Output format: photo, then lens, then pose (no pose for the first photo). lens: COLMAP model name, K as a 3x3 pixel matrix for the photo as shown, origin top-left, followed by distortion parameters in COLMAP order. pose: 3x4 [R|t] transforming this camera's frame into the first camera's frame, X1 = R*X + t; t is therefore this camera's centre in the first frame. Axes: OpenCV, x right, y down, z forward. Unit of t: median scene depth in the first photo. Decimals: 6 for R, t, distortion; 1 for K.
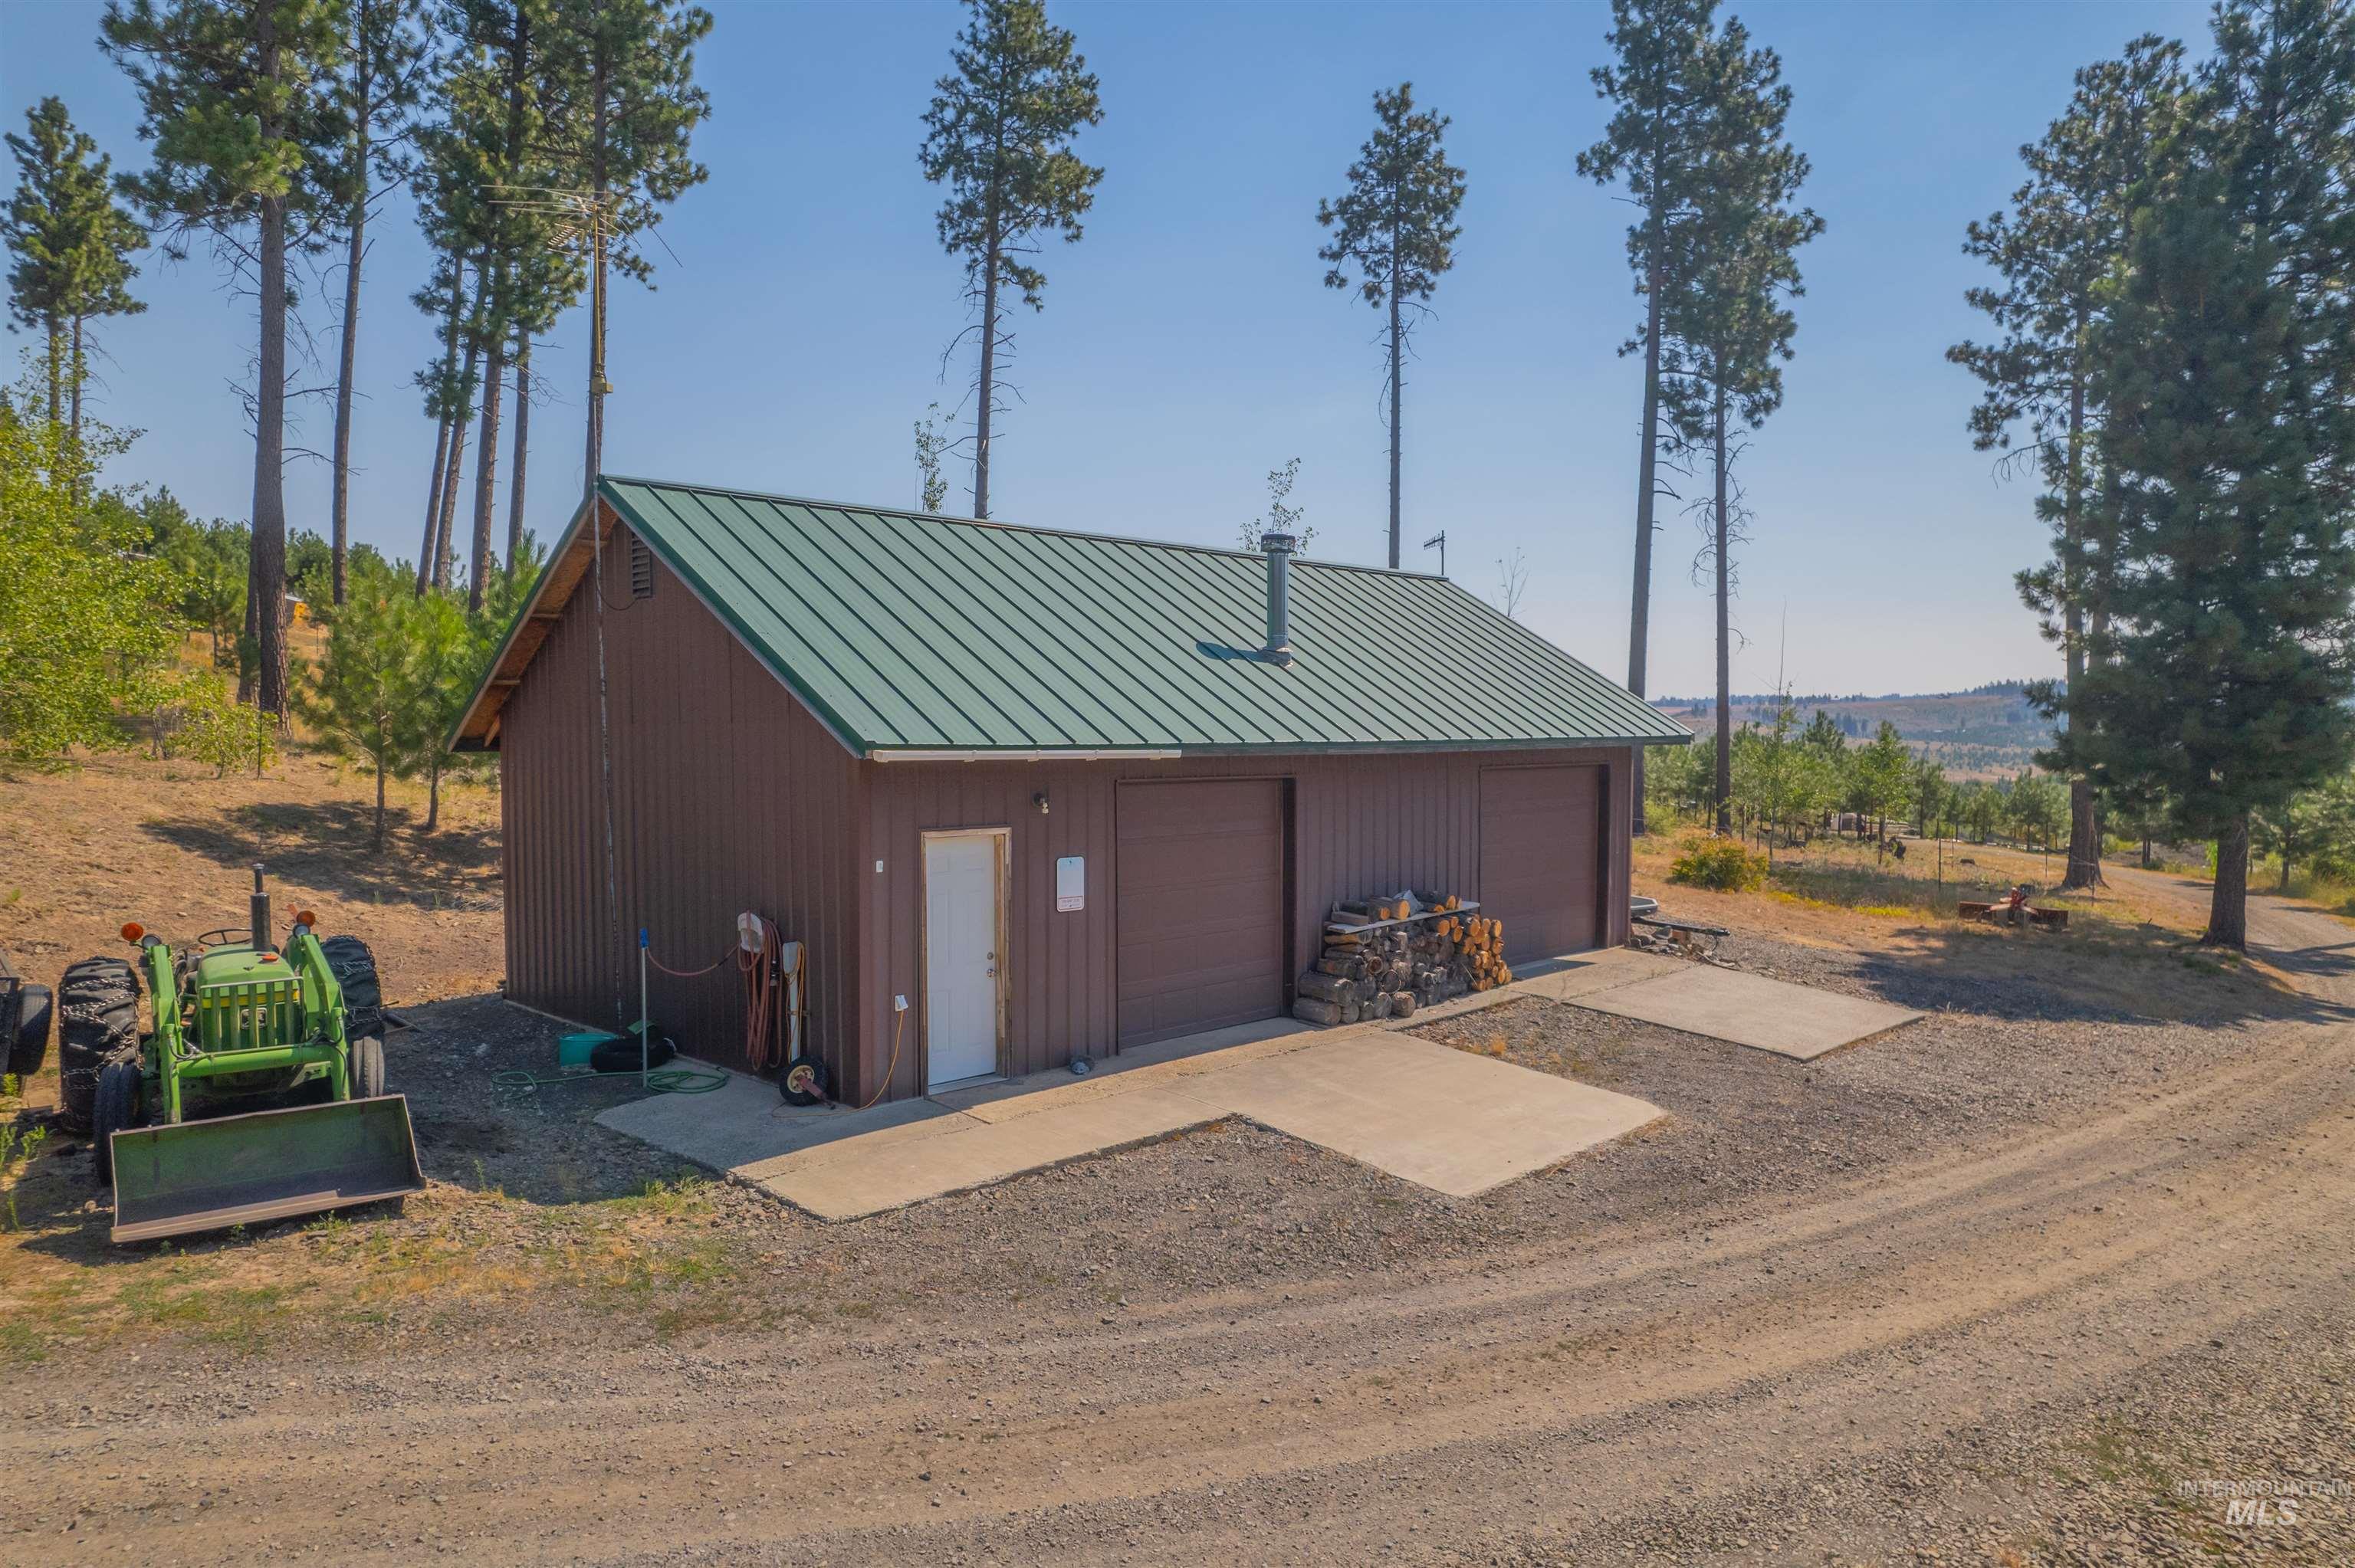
lens RADIAL K [[1517.3, 0, 1178.0], [0, 1517.3, 794.9], [0, 0, 1]] dist [-0.085543, 0.075750]
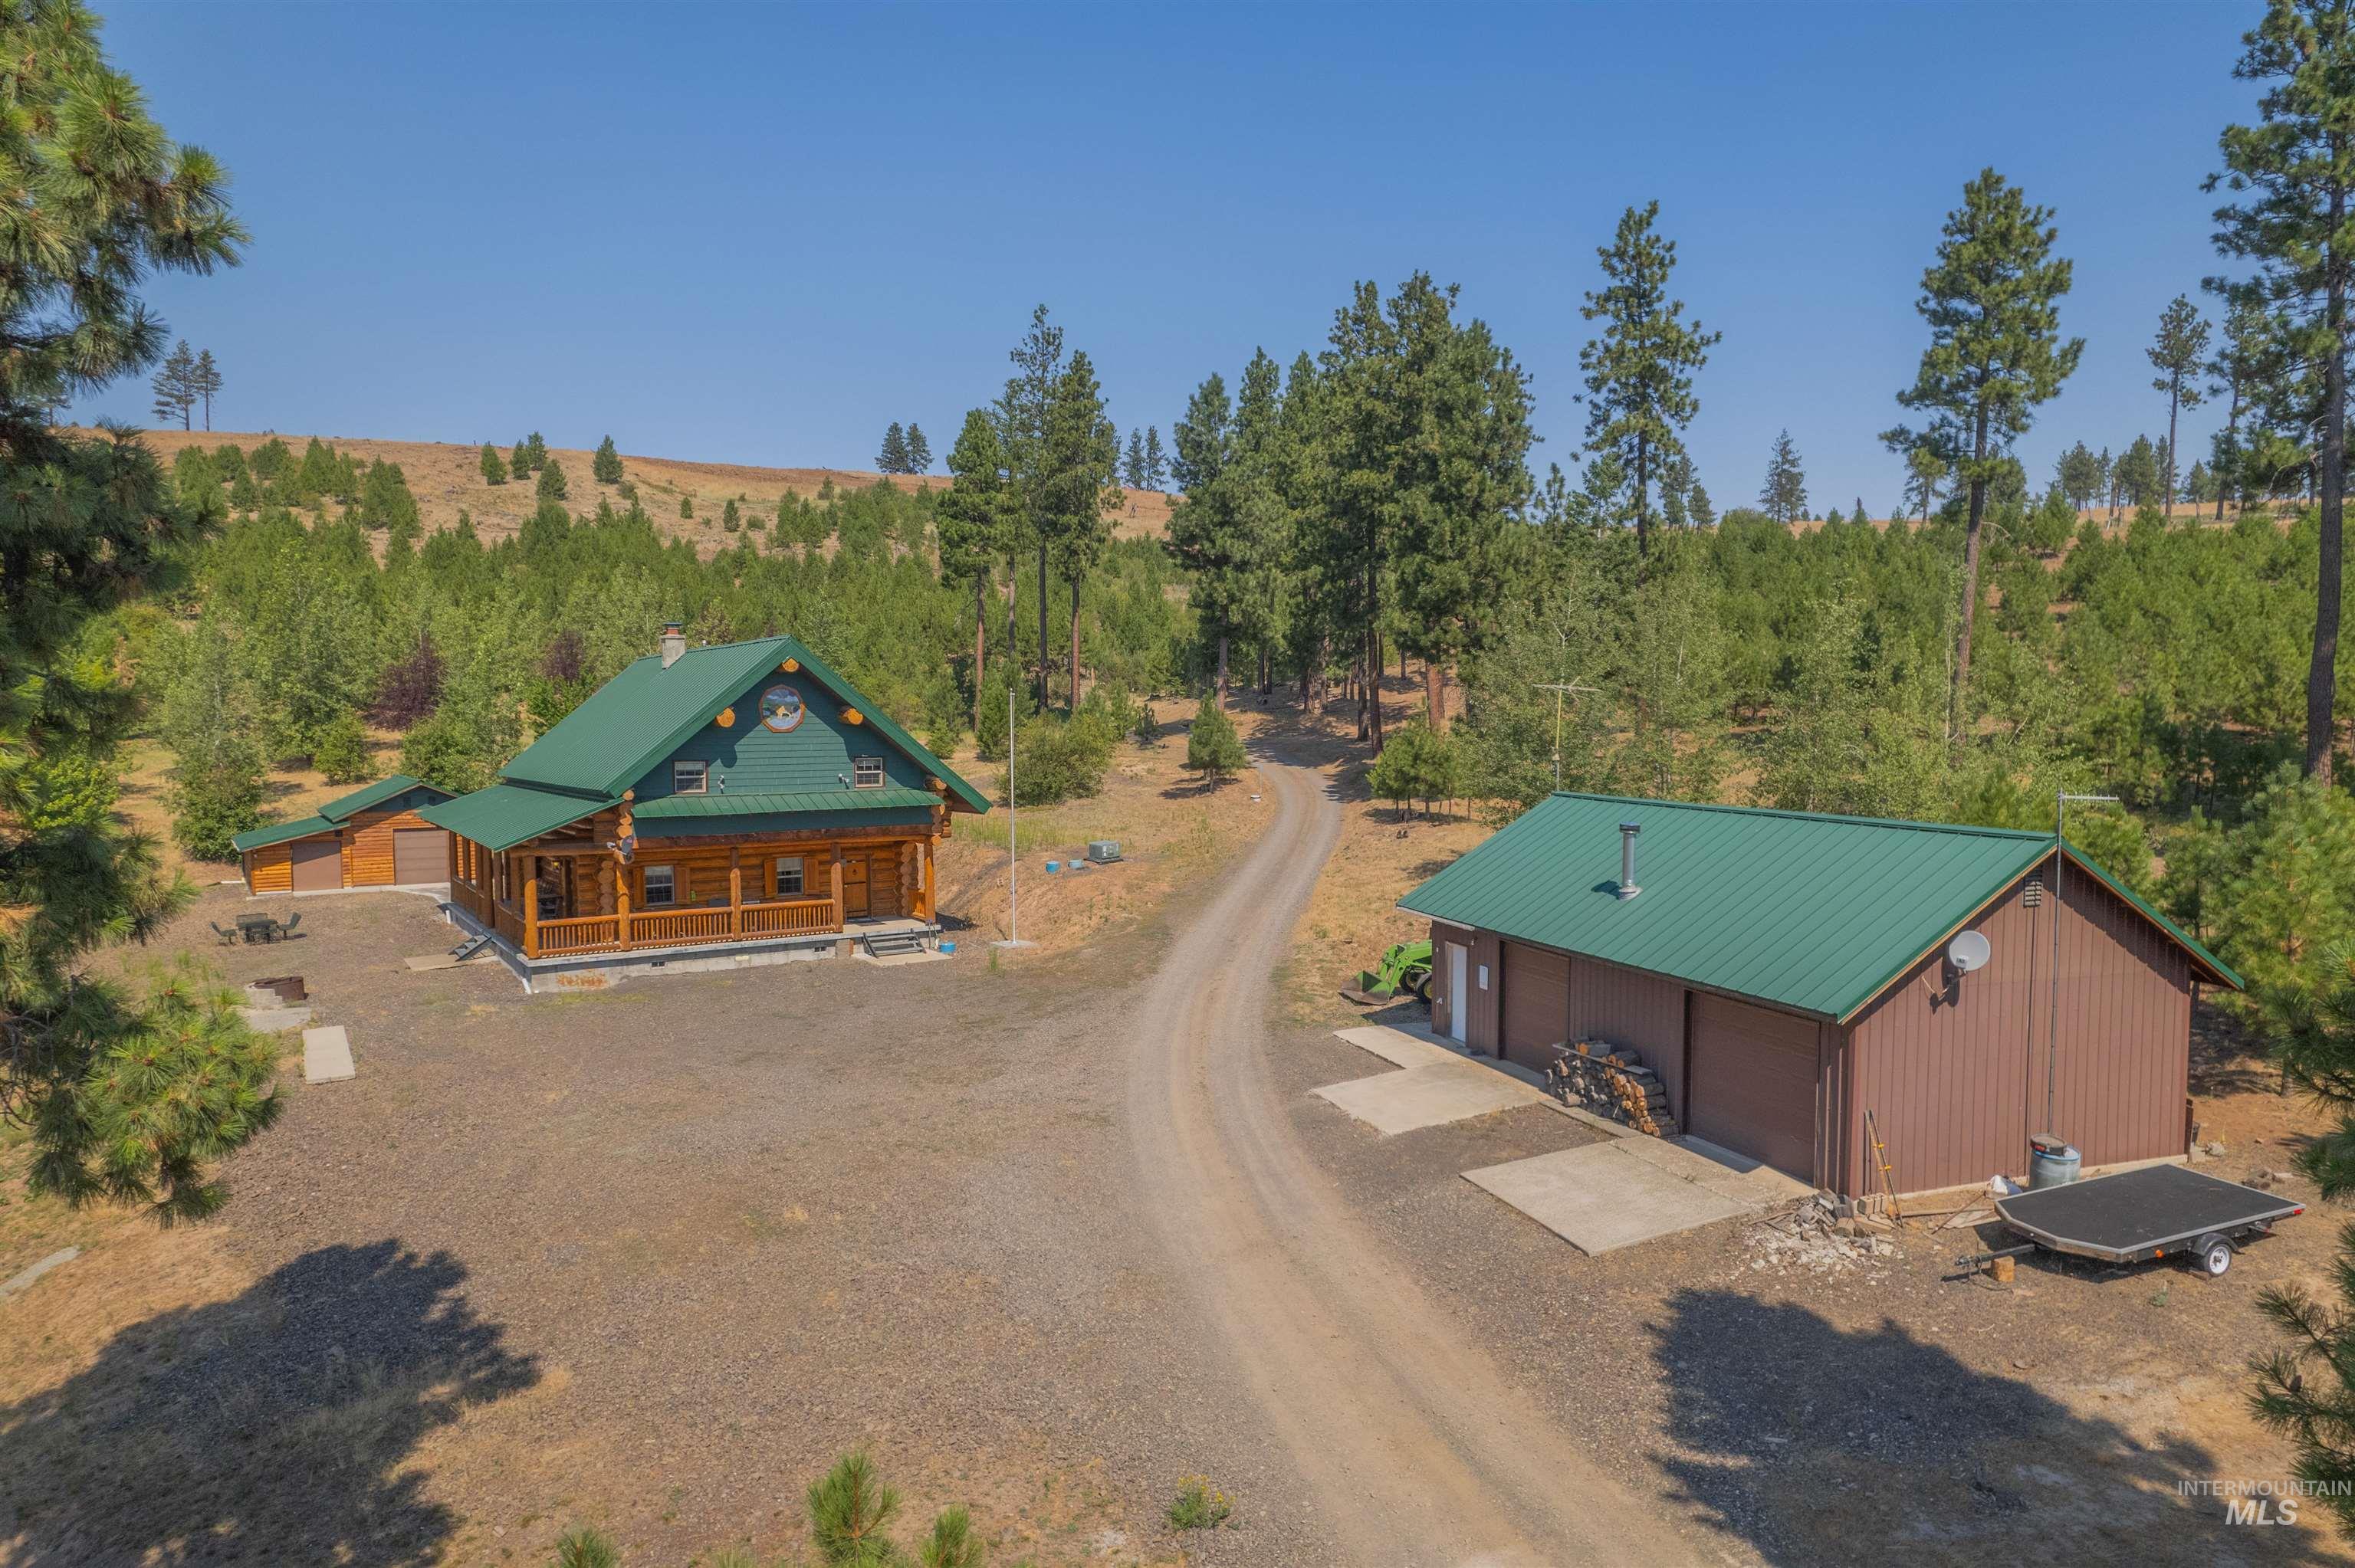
lens RADIAL K [[1506.0, 0, 1172.8], [0, 1506.0, 811.8], [0, 0, 1]] dist [-0.065950, 0.045782]
pose [[-0.442832, 0.060220, -0.894580, 1.755290], [-0.043796, 0.995098, 0.088667, -0.305098], [0.895534, 0.078444, -0.438024, 1.237681]]
